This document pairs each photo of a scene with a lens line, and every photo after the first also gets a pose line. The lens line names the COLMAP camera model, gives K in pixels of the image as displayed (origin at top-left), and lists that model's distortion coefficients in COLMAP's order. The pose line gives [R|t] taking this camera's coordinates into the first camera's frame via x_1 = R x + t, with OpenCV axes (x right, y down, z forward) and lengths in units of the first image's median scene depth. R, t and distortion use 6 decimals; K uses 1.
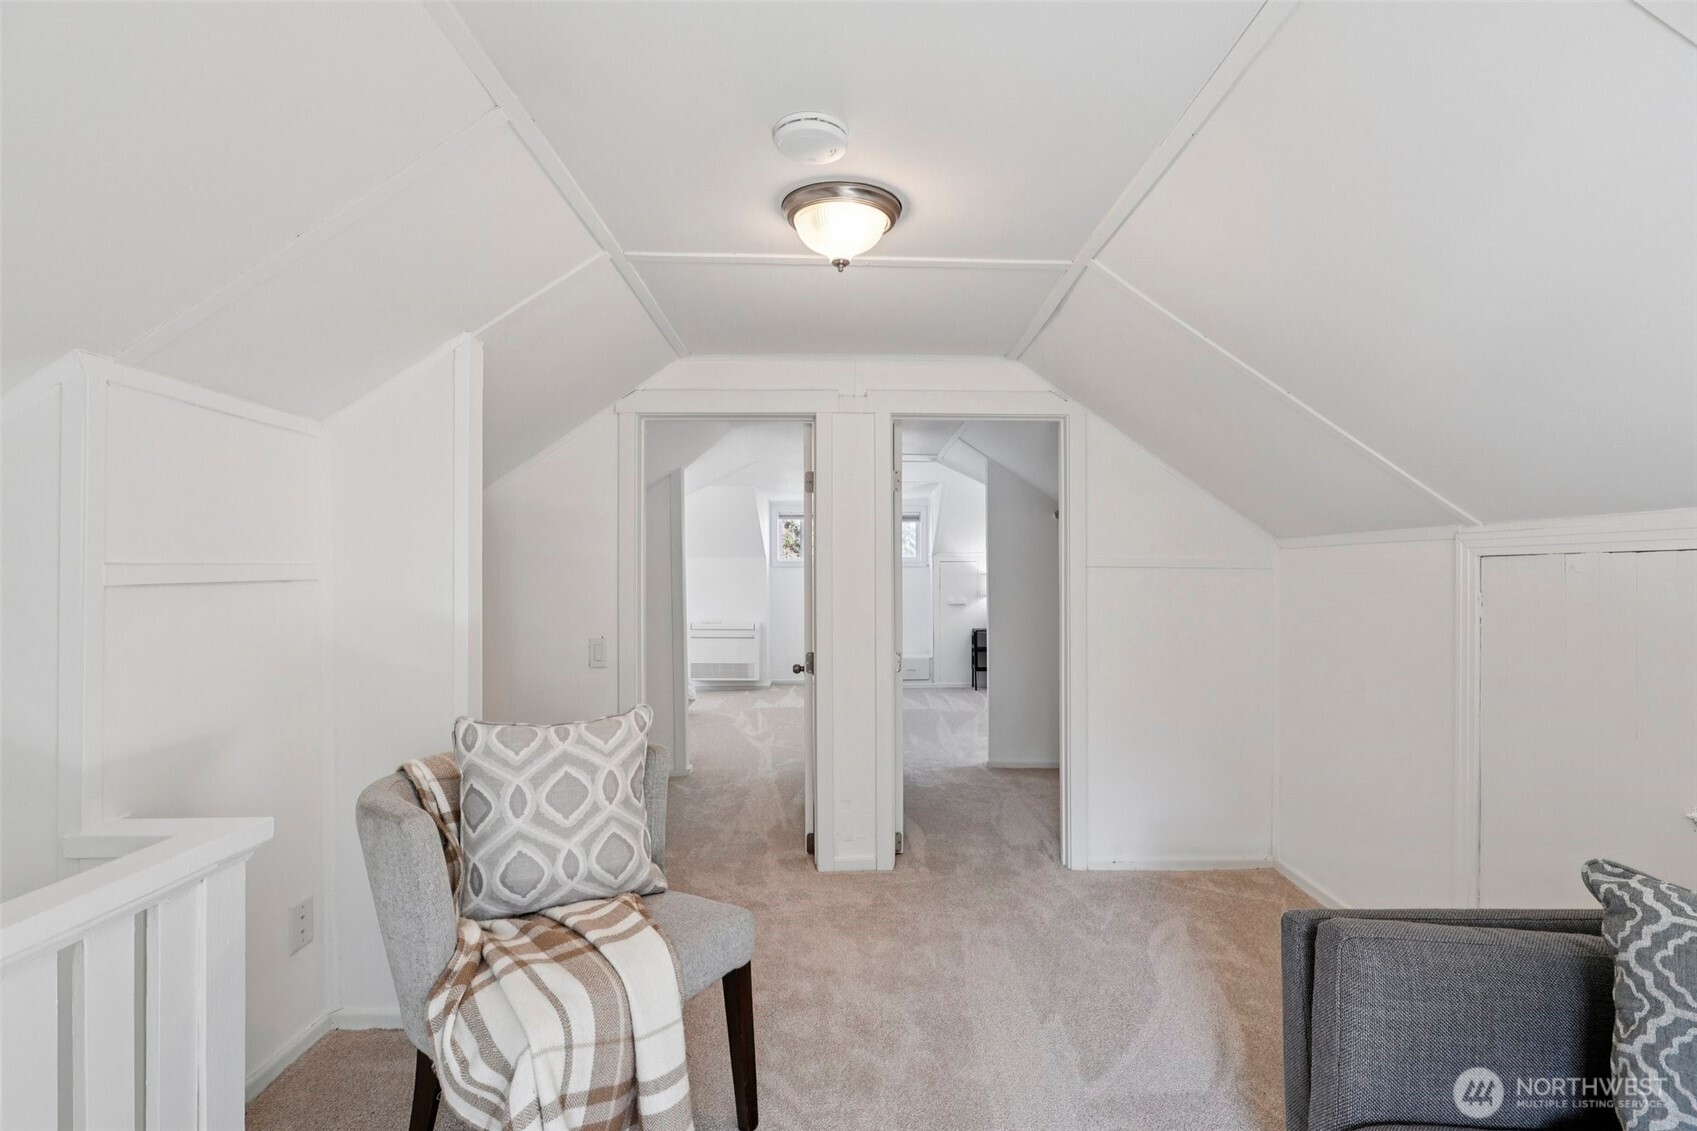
lens RADIAL K [[751.0, 0, 855.0], [0, 751.0, 570.8], [0, 0, 1]] dist [-0.000337, -0.000297]
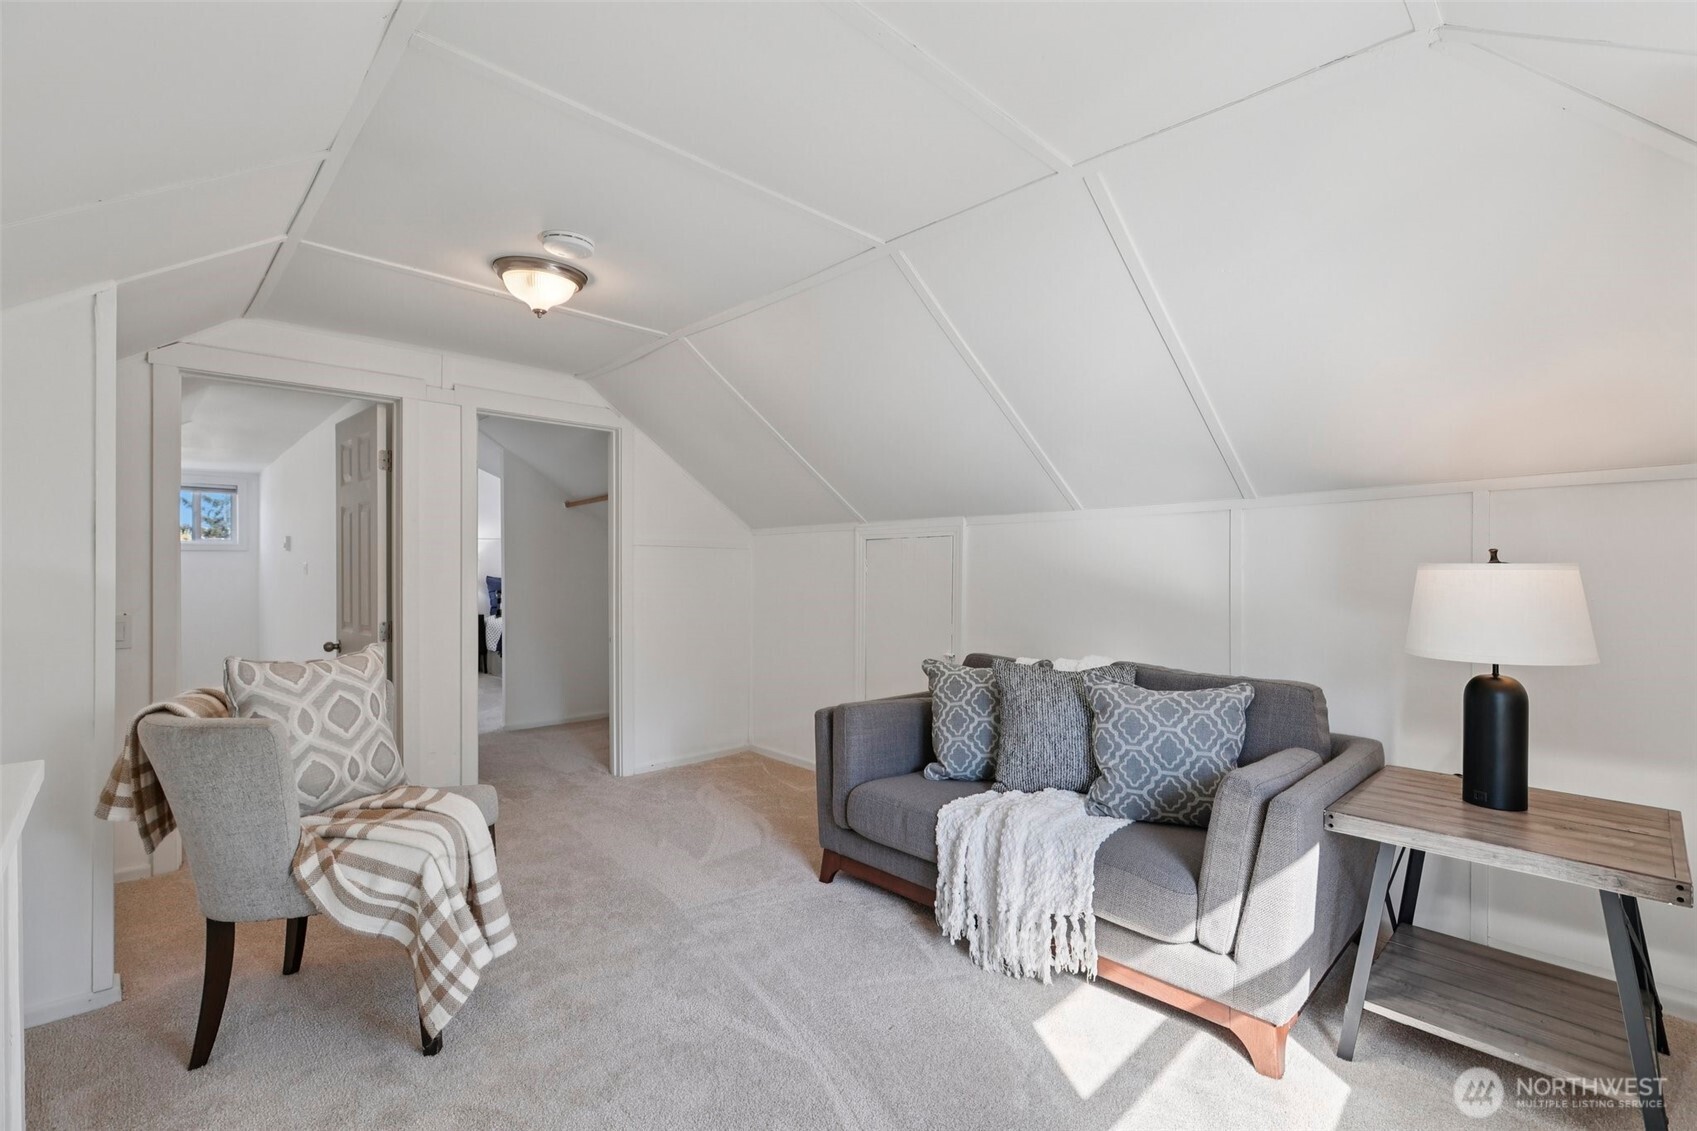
lens RADIAL K [[751.0, 0, 850.2], [0, 751.0, 566.5], [0, 0, 1]] dist [-0.000337, -0.000297]
pose [[0.733265, 0.000030, 0.679943, -0.597375], [-0.001716, 0.999997, 0.001806, 0.056382], [-0.679941, -0.002491, 0.733263, -0.435145]]
